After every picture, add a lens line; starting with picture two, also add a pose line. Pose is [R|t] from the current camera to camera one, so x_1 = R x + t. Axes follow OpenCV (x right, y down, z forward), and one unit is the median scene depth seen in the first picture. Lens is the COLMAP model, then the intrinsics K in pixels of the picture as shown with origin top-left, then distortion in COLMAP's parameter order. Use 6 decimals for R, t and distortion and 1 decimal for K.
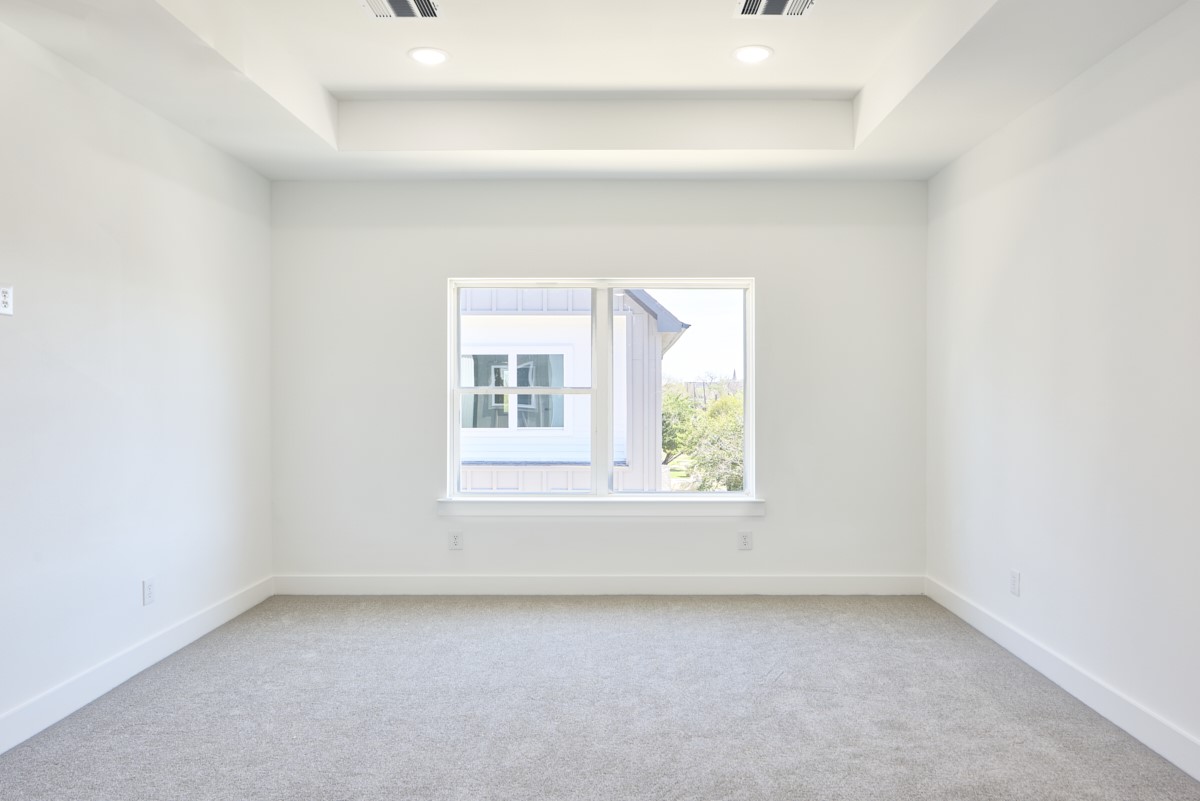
lens RADIAL K [[709.8, 0, 602.9], [0, 709.8, 393.9], [0, 0, 1]] dist [-0.001152, -0.000857]
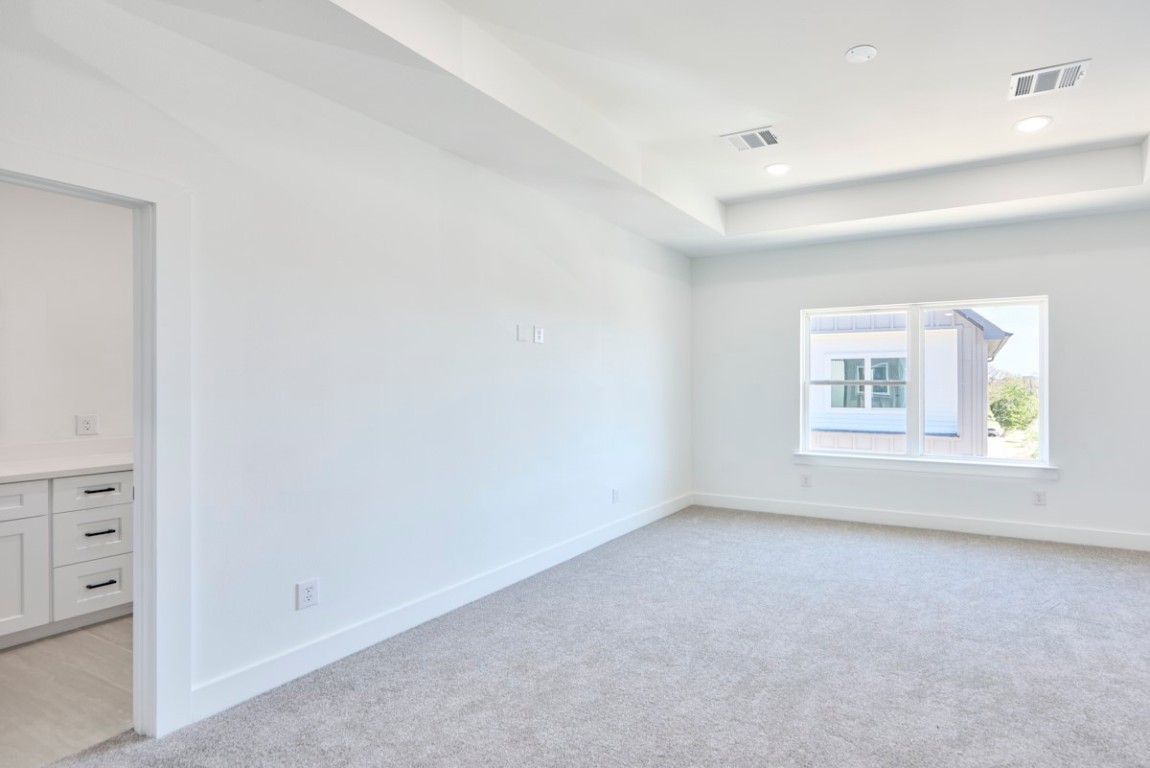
lens RADIAL K [[445.7, 0, 575.0], [0, 445.7, 384.0], [0, 0, 1]] dist [-0.000107, -0.000151]
pose [[0.929278, -0.000139, -0.369382, -0.298969], [-0.000727, 0.999997, -0.002203, 0.000356], [0.369381, 0.002316, 0.929275, -0.076841]]
